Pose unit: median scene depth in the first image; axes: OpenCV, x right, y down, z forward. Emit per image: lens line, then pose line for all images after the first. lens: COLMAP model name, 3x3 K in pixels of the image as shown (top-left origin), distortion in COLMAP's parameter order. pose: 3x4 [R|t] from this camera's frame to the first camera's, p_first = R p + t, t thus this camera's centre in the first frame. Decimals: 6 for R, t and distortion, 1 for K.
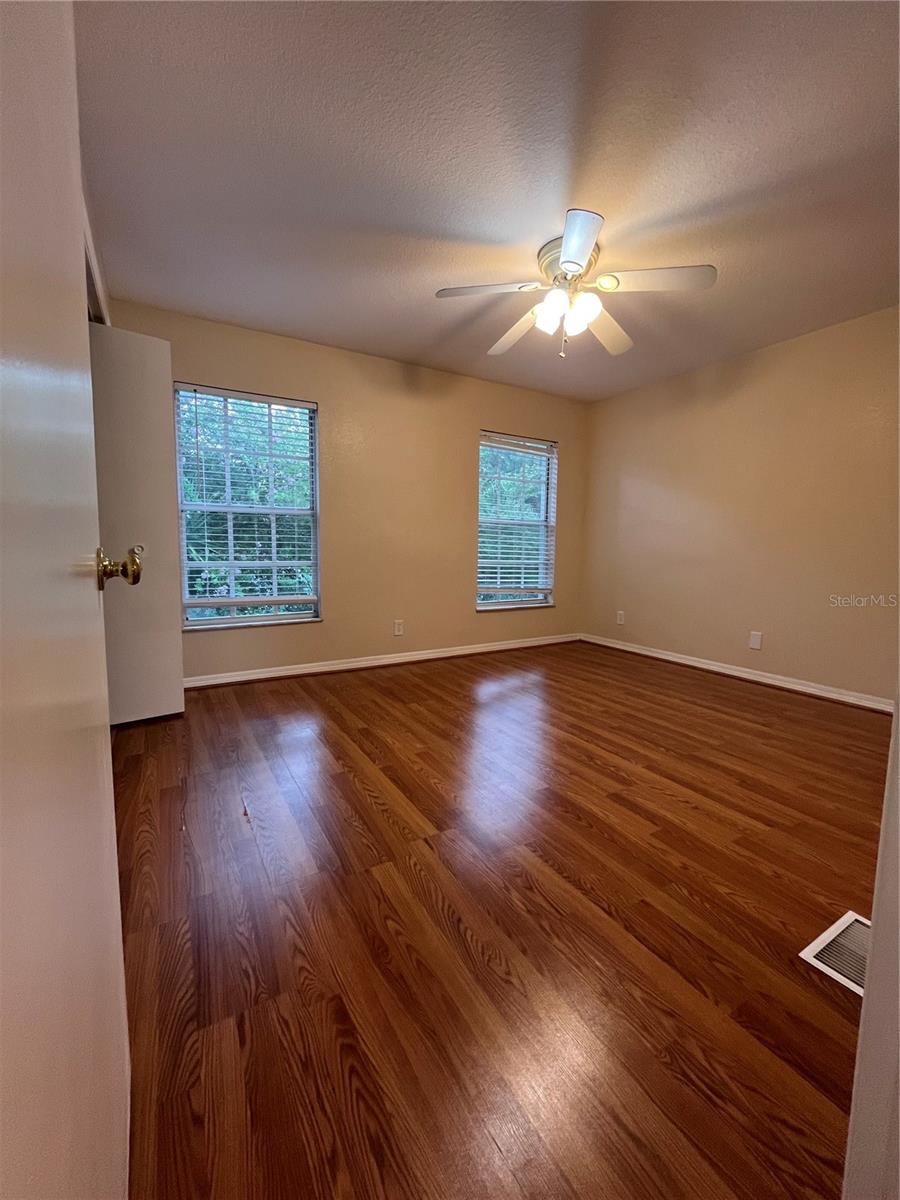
lens RADIAL K [[487.2, 0, 450.0], [0, 487.2, 600.0], [0, 0, 1]] dist [-0.001961, -0.000005]
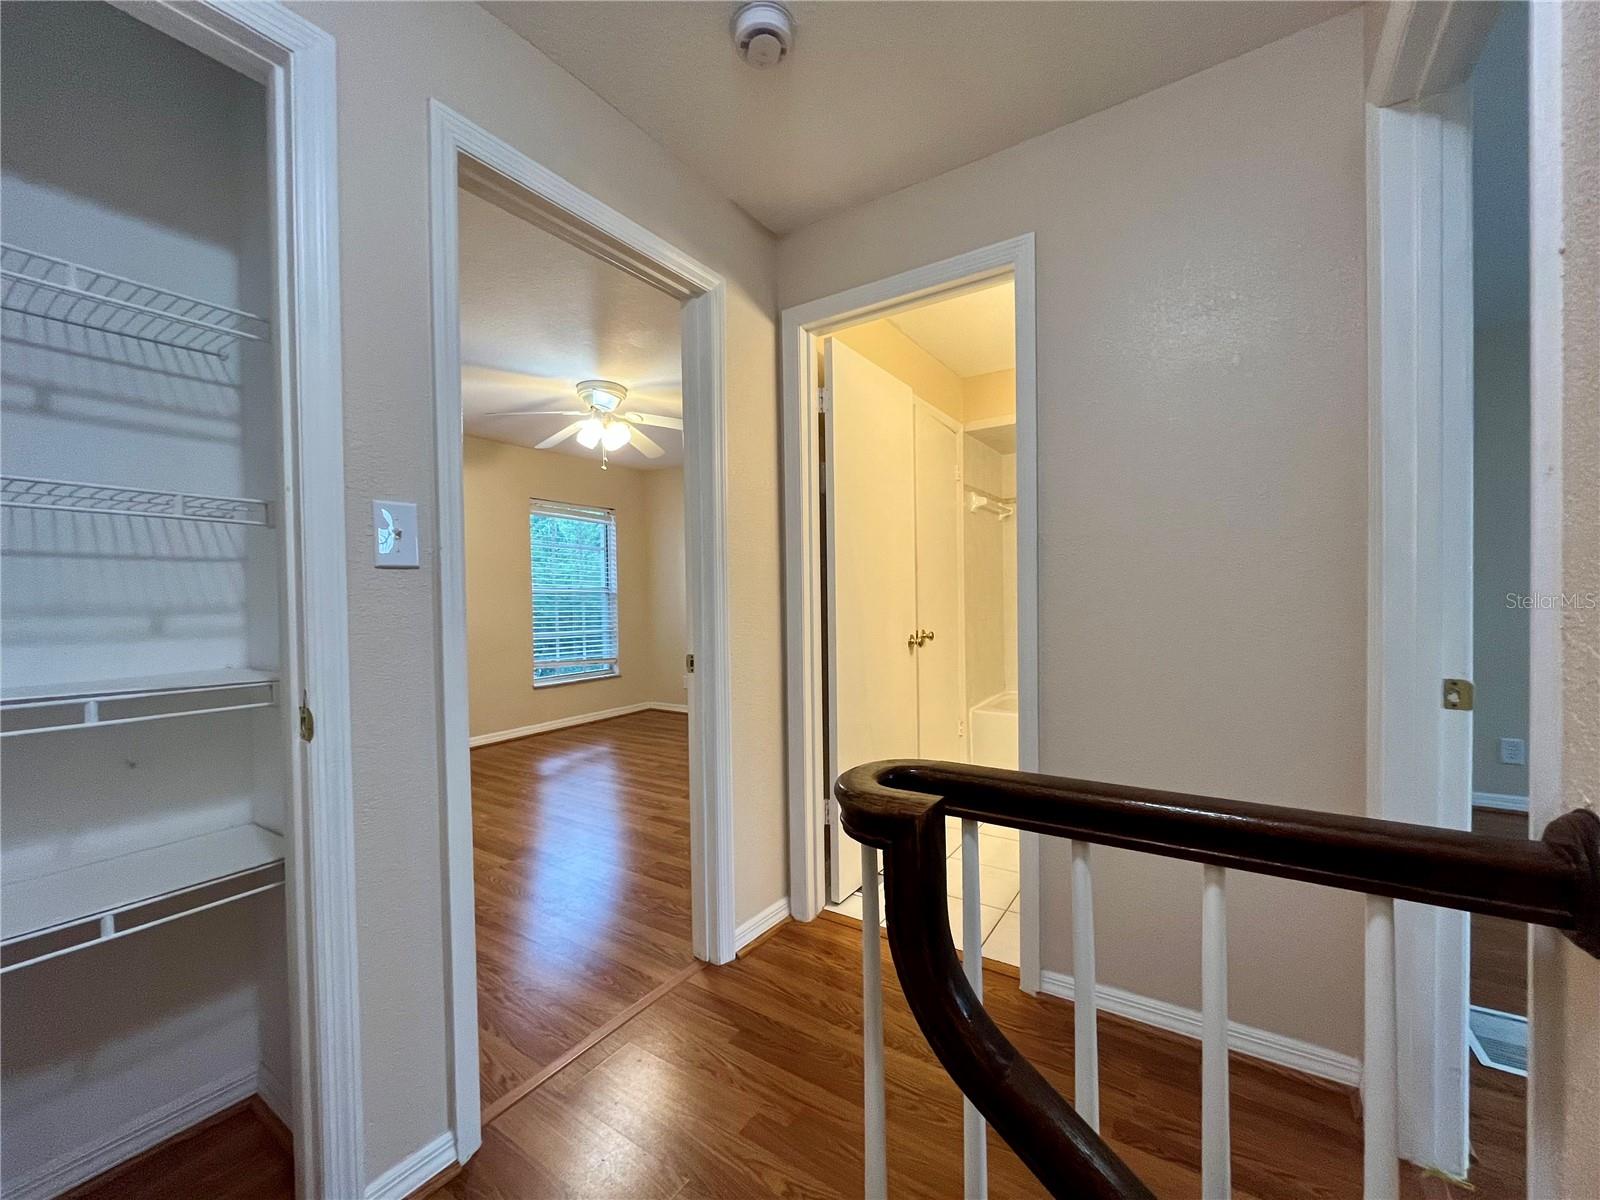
lens RADIAL K [[649.6, 0, 800.0], [0, 649.6, 600.0], [0, 0, 1]] dist [-0.001961, -0.000005]
pose [[0.900110, -0.035711, 0.434196, -0.020707], [0.078719, 0.993562, -0.081472, -0.003985], [-0.428491, 0.107514, 0.897127, -0.345369]]
